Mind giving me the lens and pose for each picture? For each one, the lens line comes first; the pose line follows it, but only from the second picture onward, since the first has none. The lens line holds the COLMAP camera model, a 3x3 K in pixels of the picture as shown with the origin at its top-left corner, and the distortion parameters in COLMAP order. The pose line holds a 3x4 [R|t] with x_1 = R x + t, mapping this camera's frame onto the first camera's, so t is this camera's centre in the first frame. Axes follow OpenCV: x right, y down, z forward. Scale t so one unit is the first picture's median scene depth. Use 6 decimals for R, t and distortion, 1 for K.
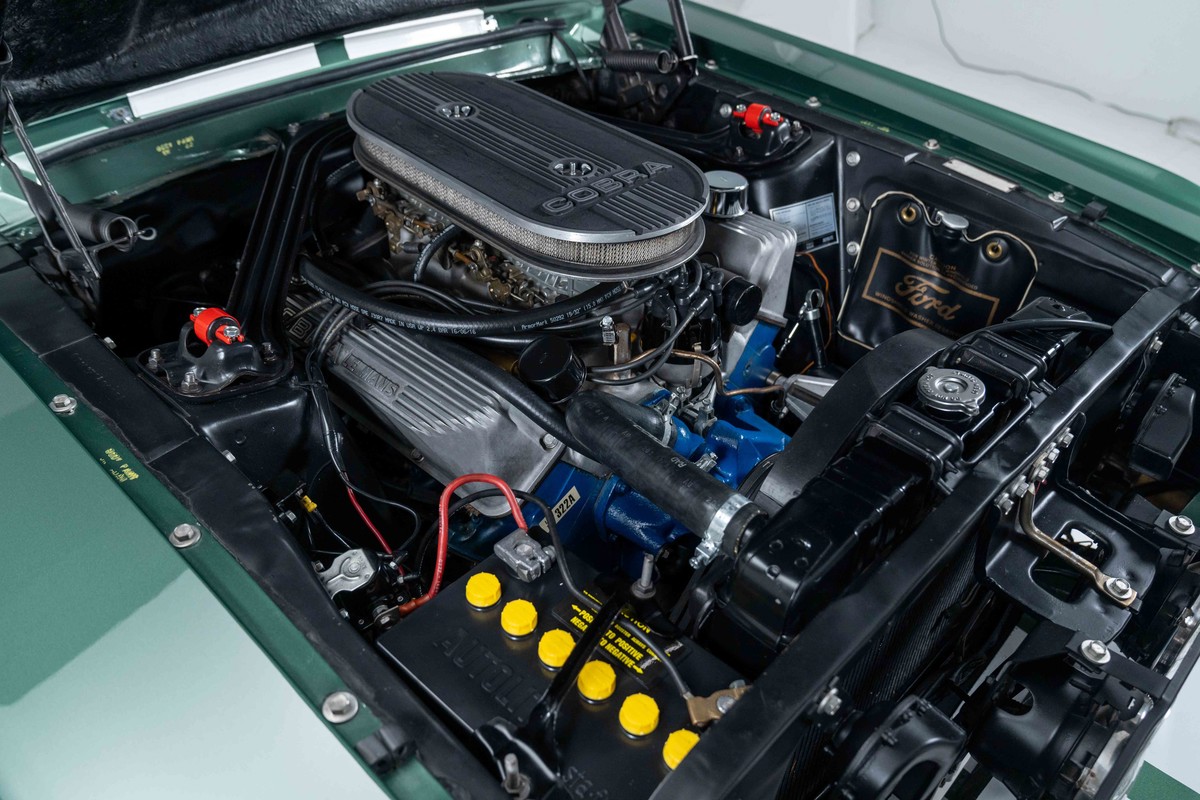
lens RADIAL K [[925.0, 0, 600.0], [0, 925.0, 400.0], [0, 0, 1]] dist [-0.008892, -0.000928]
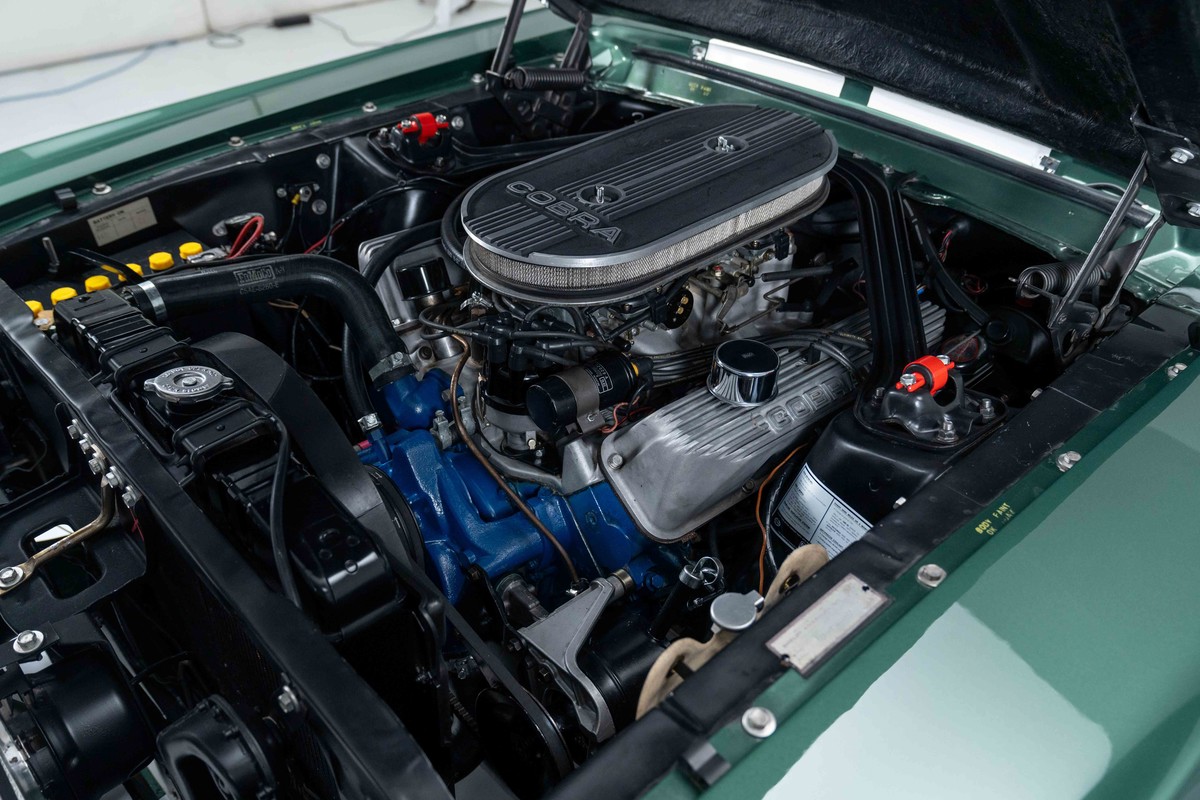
lens RADIAL K [[982.2, 0, 602.2], [0, 982.2, 416.0], [0, 0, 1]] dist [-0.002363, -0.001420]
pose [[-0.039415, 0.574057, -0.817866, 1.005635], [-0.631060, 0.620312, 0.465807, -0.617900], [0.774732, 0.534482, 0.337815, 0.800253]]
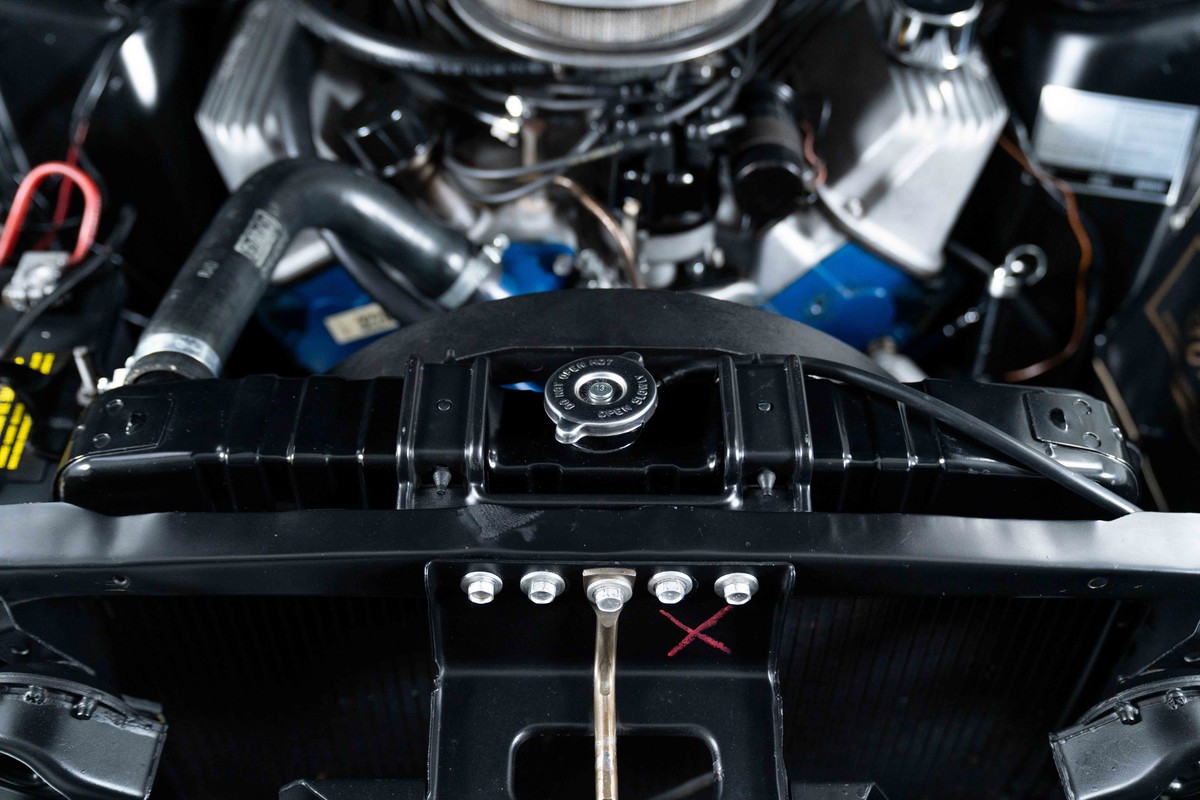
lens RADIAL K [[1268.7, 0, 600.0], [0, 1268.7, 400.0], [0, 0, 1]] dist [0.004343, 0.008956]
pose [[0.705485, 0.503295, -0.498984, 0.616005], [-0.427417, 0.863754, 0.266917, -0.172862], [0.565337, 0.024968, 0.824482, 0.280024]]
